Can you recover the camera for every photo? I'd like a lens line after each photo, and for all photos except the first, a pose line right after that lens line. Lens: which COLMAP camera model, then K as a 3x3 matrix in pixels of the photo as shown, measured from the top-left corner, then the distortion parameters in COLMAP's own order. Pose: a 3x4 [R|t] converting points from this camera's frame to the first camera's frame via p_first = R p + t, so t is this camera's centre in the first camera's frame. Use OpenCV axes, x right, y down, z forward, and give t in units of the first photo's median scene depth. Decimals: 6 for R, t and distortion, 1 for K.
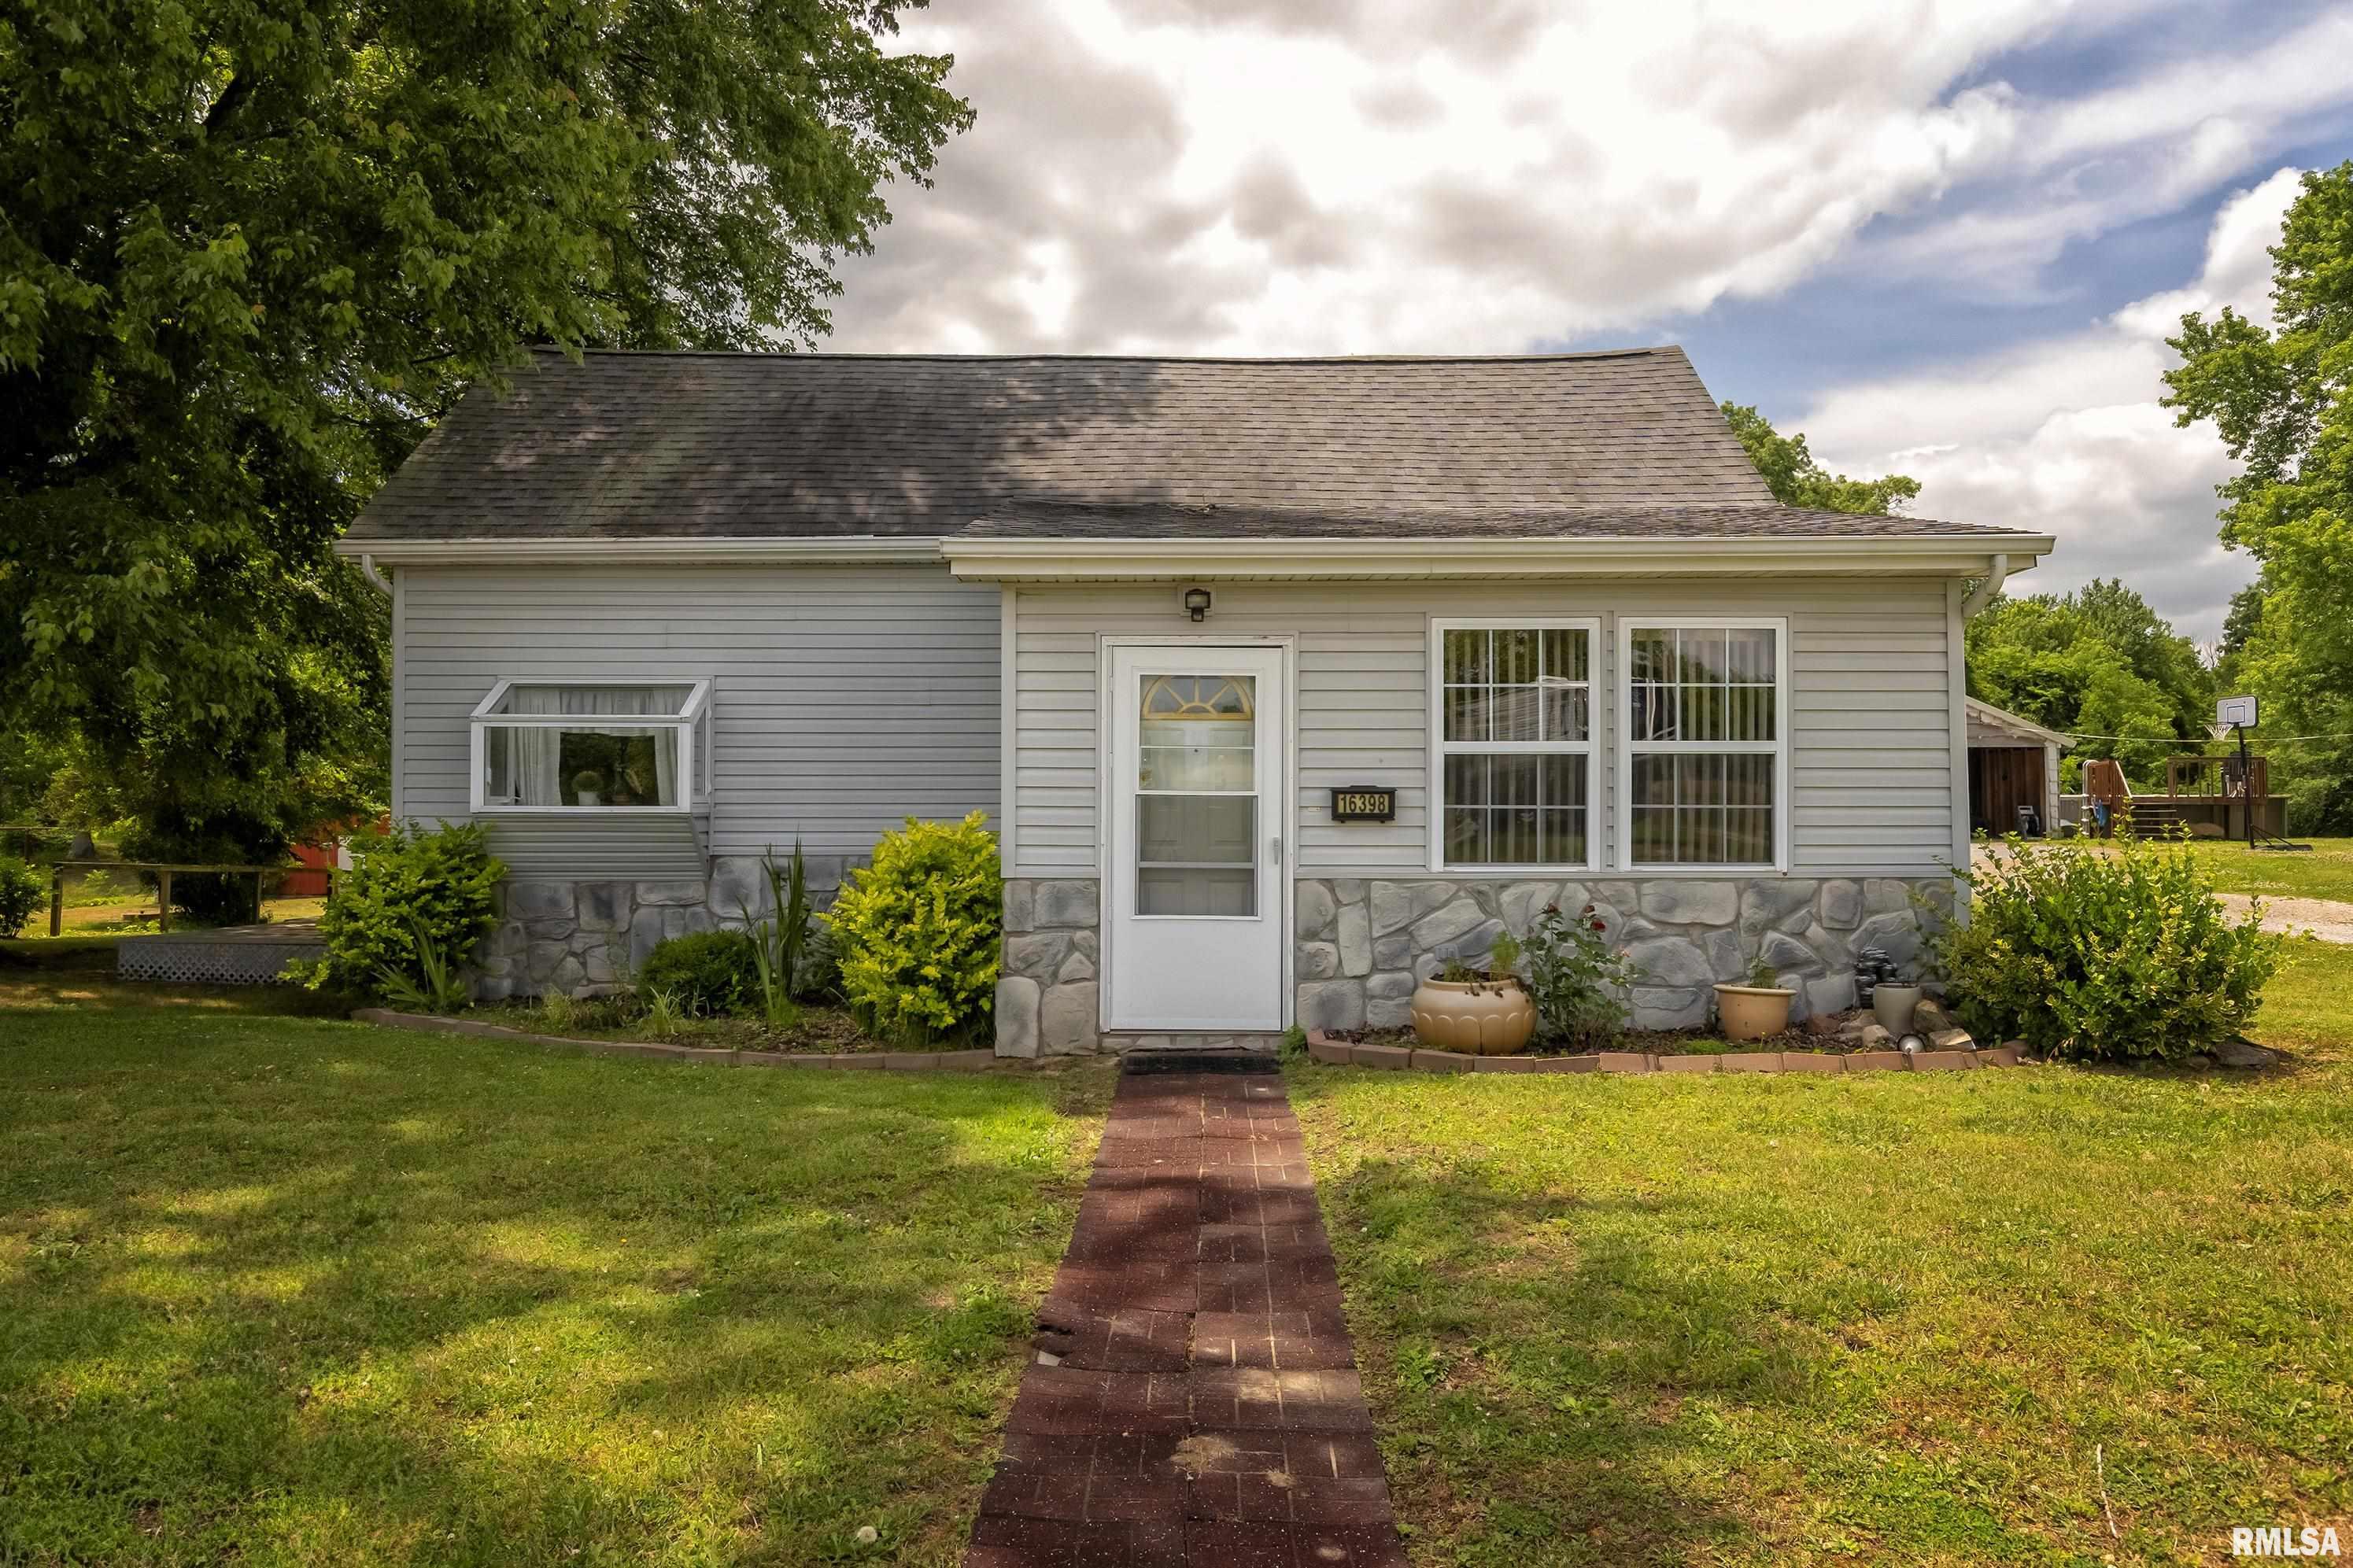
lens RADIAL K [[1541.6, 0, 1117.7], [0, 1541.6, 778.3], [0, 0, 1]] dist [0.006071, -0.000871]
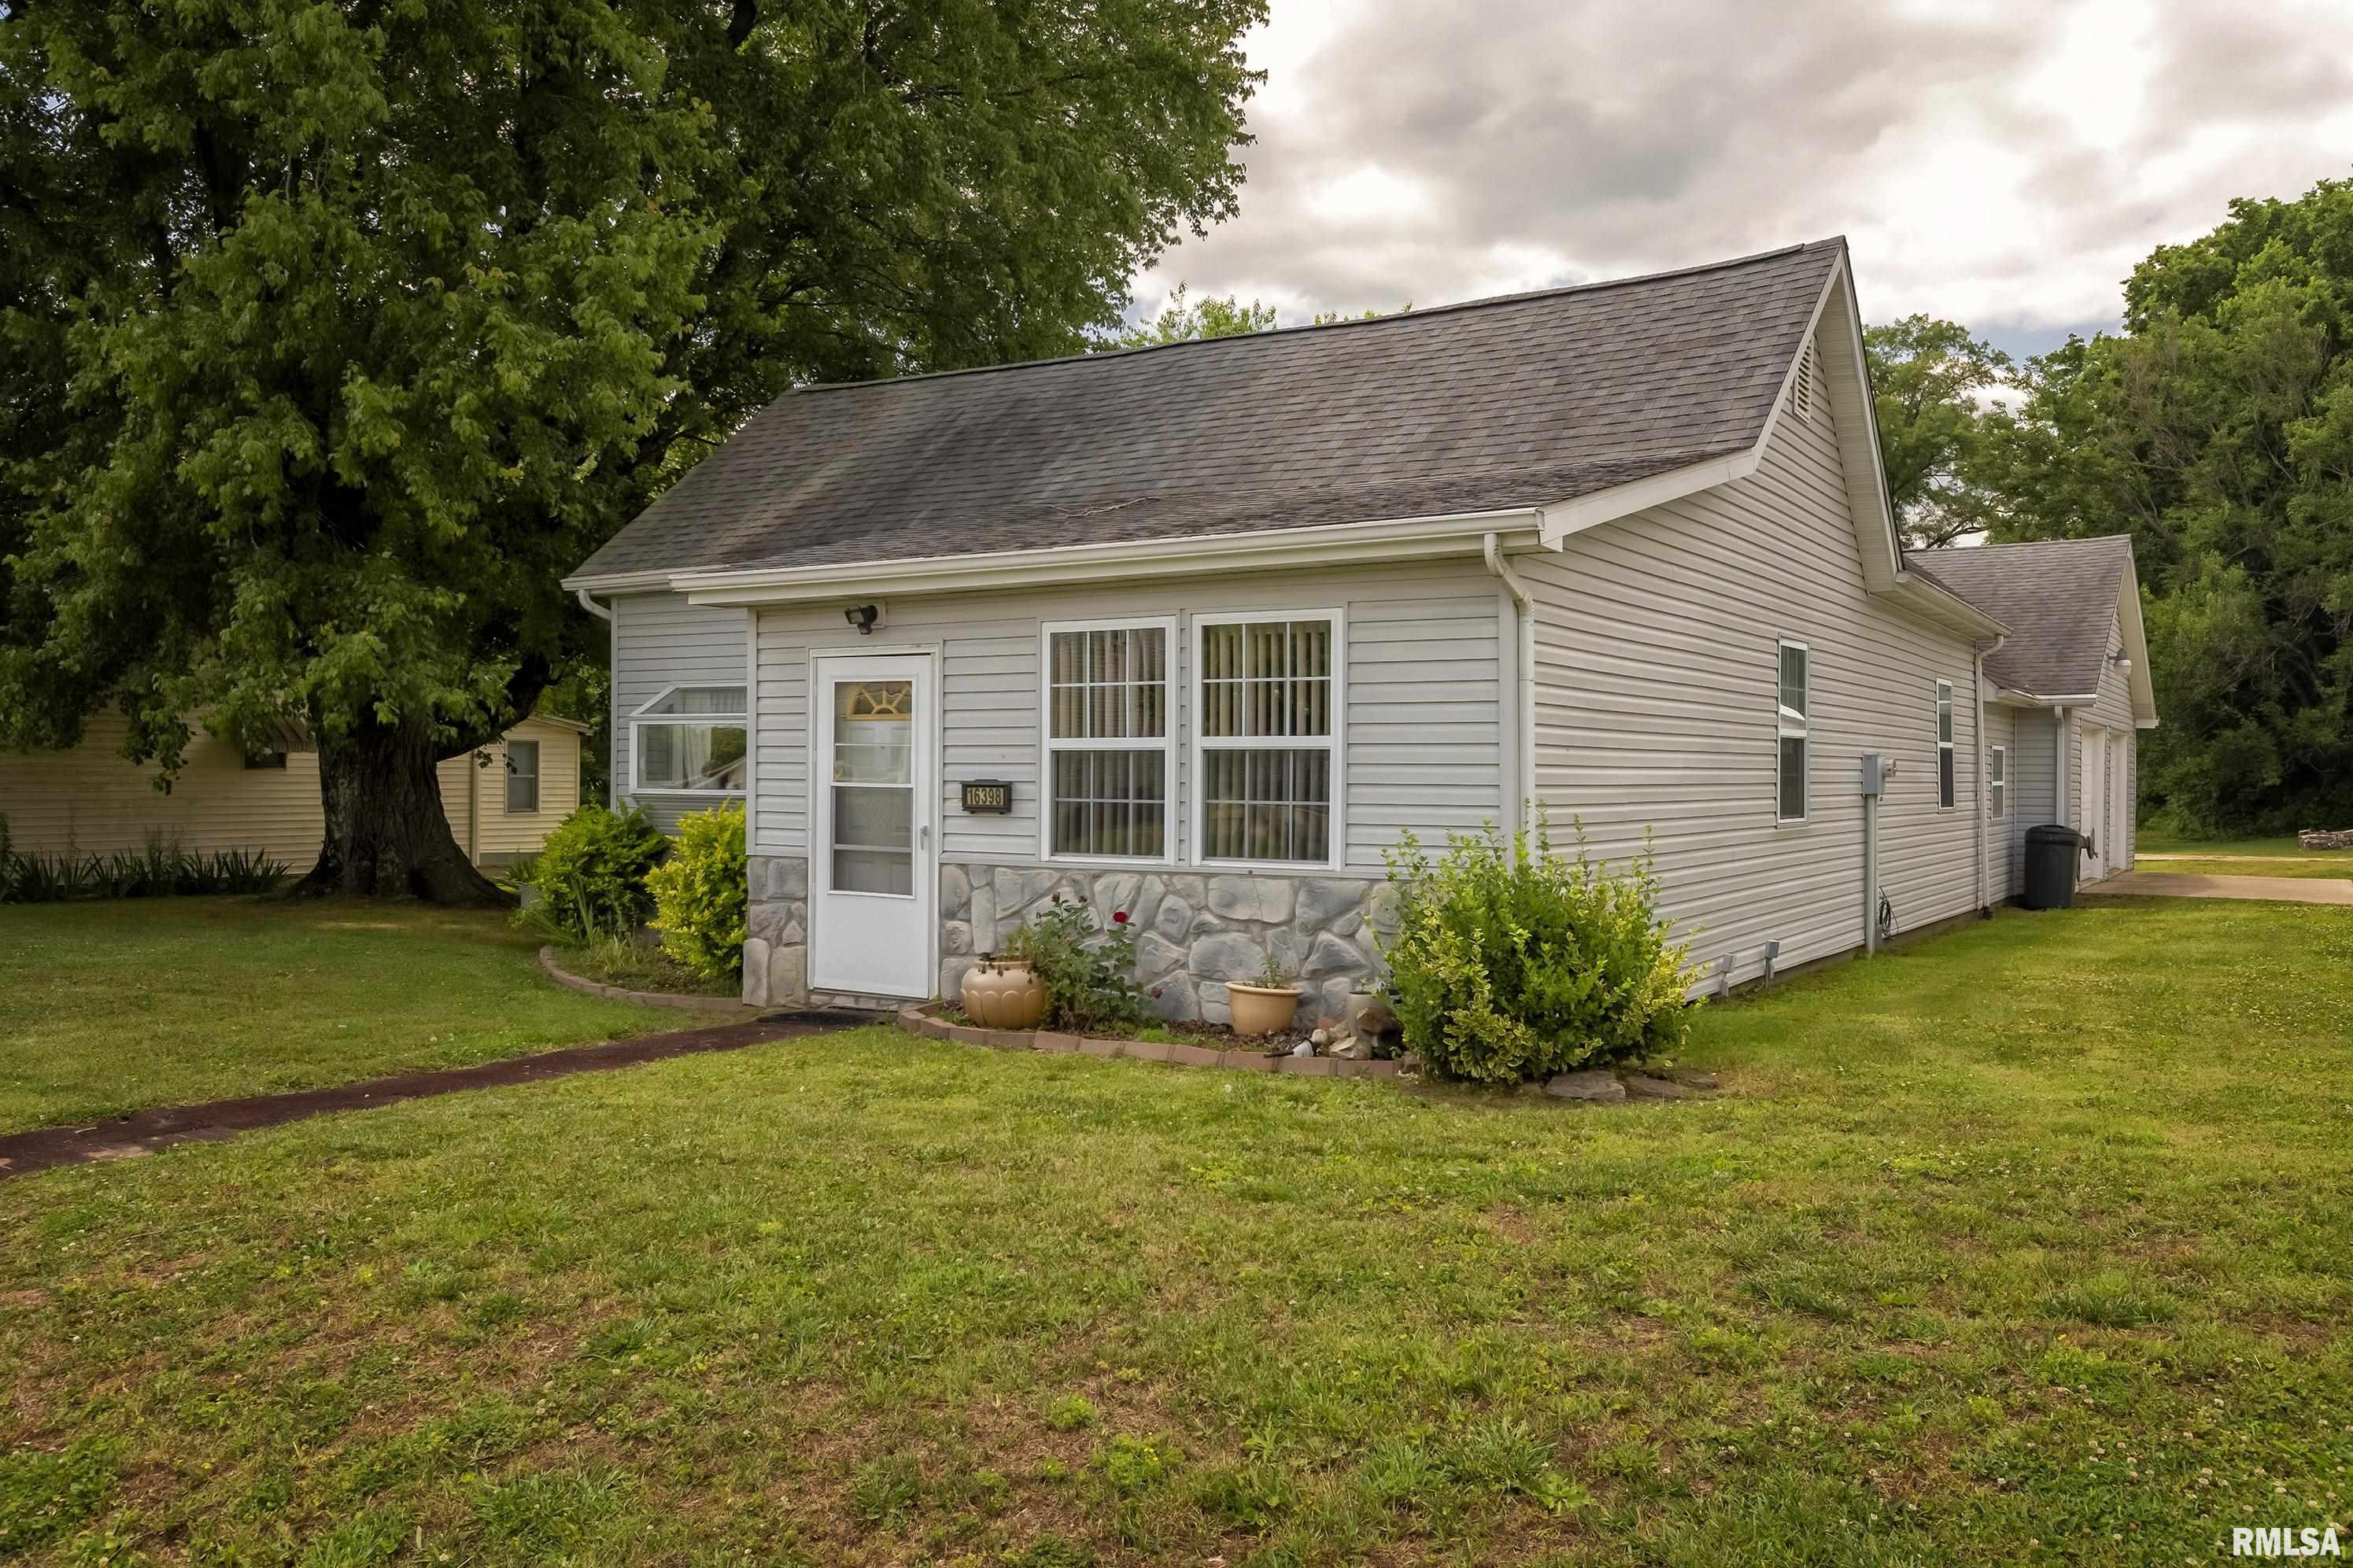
lens RADIAL K [[1856.7, 0, 1176.5], [0, 1856.7, 784.0], [0, 0, 1]] dist [0.005551, 0.000416]
pose [[0.842805, 0.007366, -0.538169, 0.975100], [0.004018, 0.999792, 0.019976, -0.017691], [0.538205, -0.018999, 0.842600, -0.032548]]
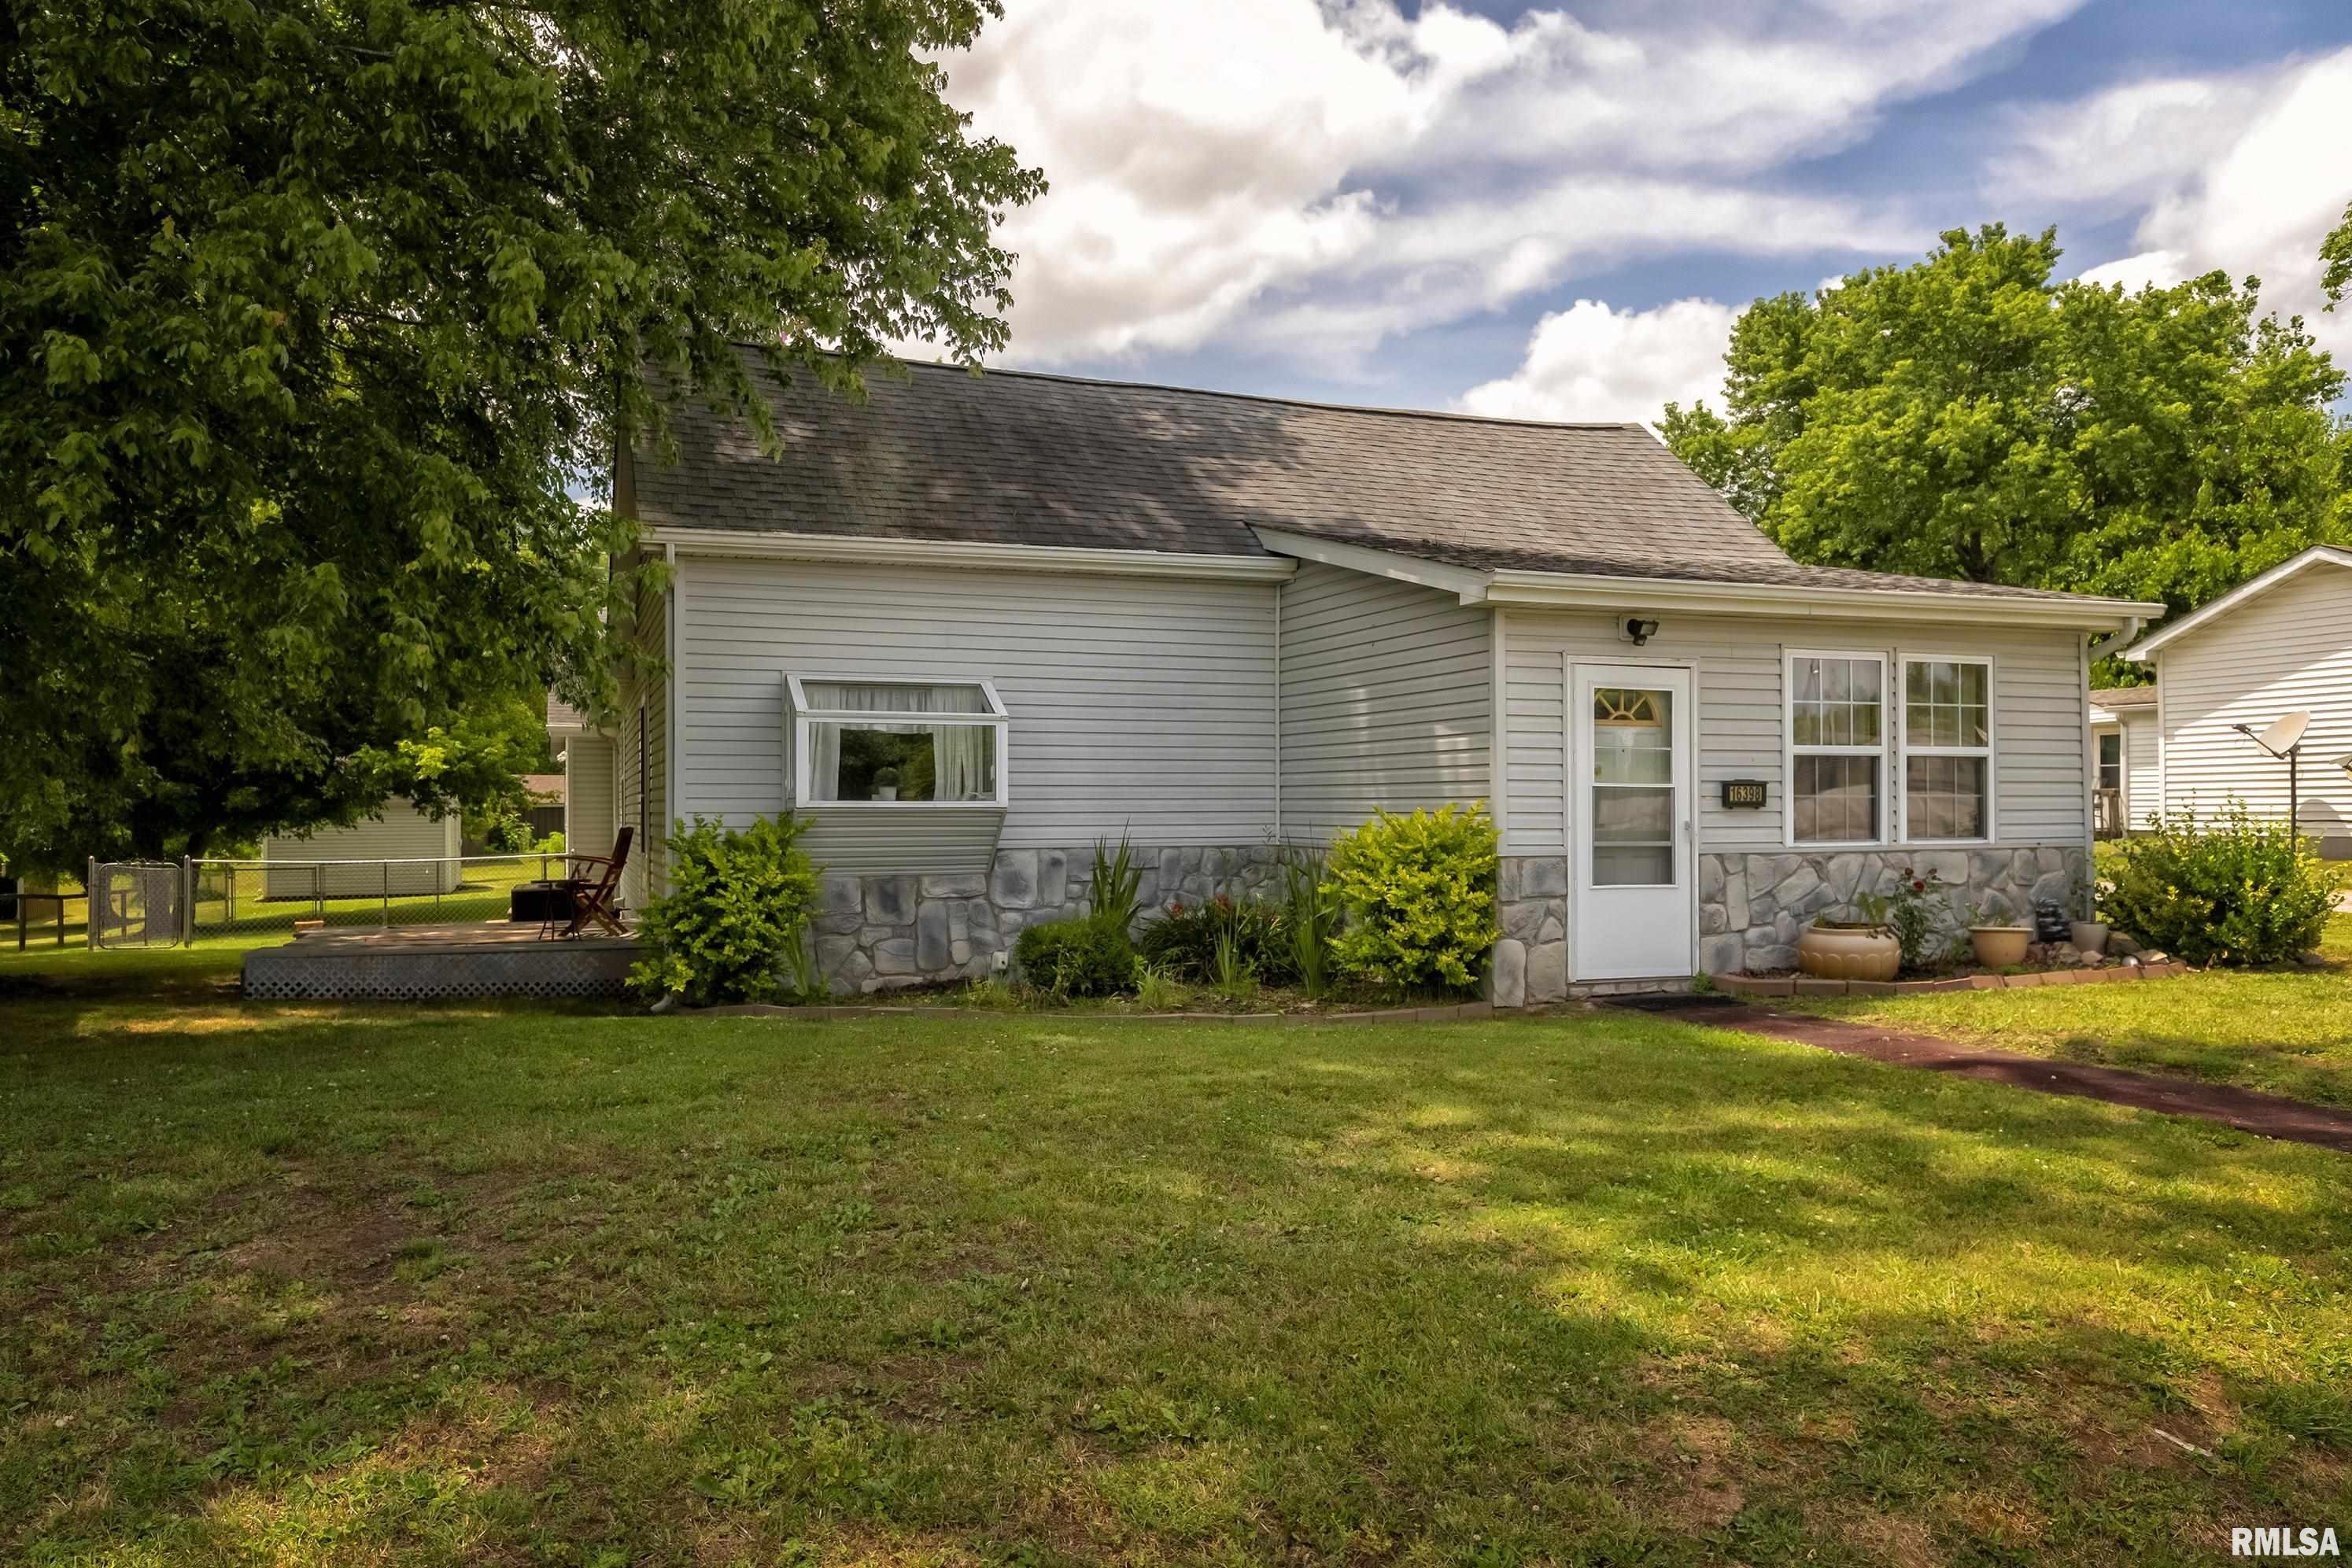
lens RADIAL K [[1546.6, 0, 1176.0], [0, 1546.6, 784.0], [0, 0, 1]] dist [0.001193, -0.001359]
pose [[0.940427, 0.002207, 0.339988, -0.708347], [-0.001226, 0.999994, -0.003100, 0.012979], [-0.339993, 0.002498, 0.940425, -0.034462]]
